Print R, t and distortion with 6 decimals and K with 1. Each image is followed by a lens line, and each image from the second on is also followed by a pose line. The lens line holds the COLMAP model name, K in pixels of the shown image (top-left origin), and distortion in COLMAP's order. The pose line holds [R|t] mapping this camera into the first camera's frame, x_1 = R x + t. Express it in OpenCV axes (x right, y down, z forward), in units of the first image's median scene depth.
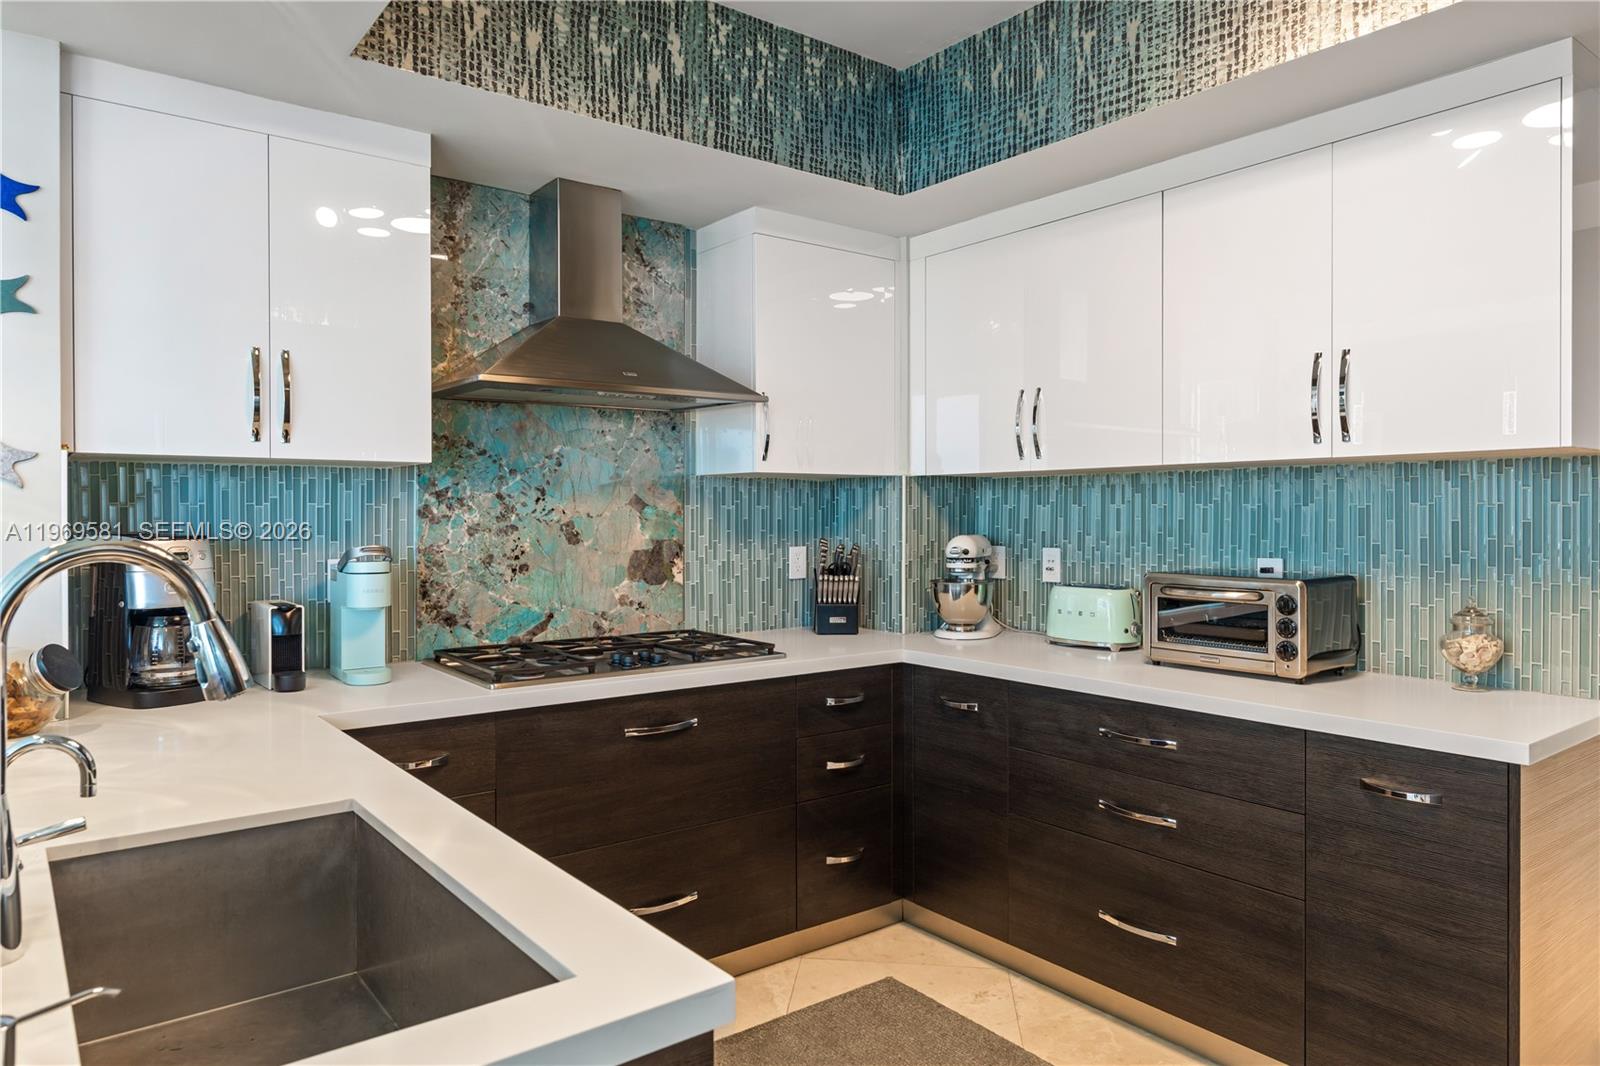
lens RADIAL K [[1076.1, 0, 800.0], [0, 1076.1, 533.0], [0, 0, 1]] dist [-0.000207, -0.000888]
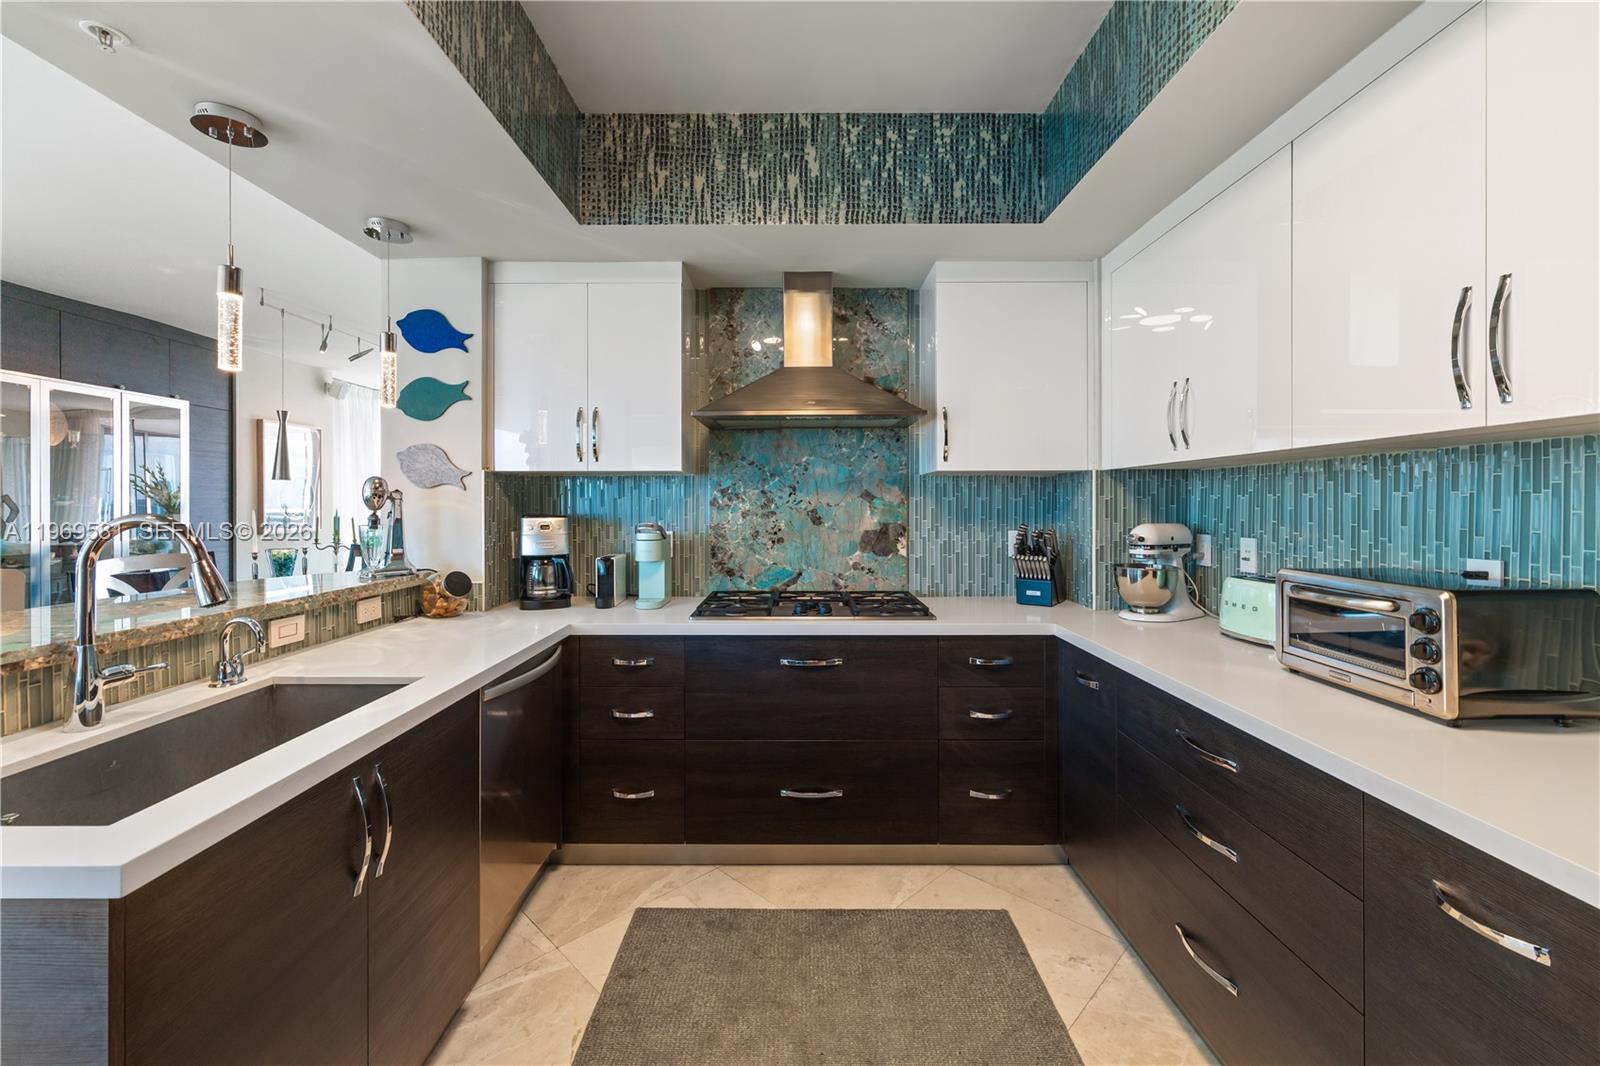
lens RADIAL K [[681.6, 0, 800.9], [0, 681.6, 509.9], [0, 0, 1]] dist [-0.001350, 0.000527]
pose [[0.776548, 0.005342, -0.630035, 0.361948], [-0.011846, 0.999911, -0.006122, -0.004030], [0.629947, 0.012218, 0.776542, 0.294710]]
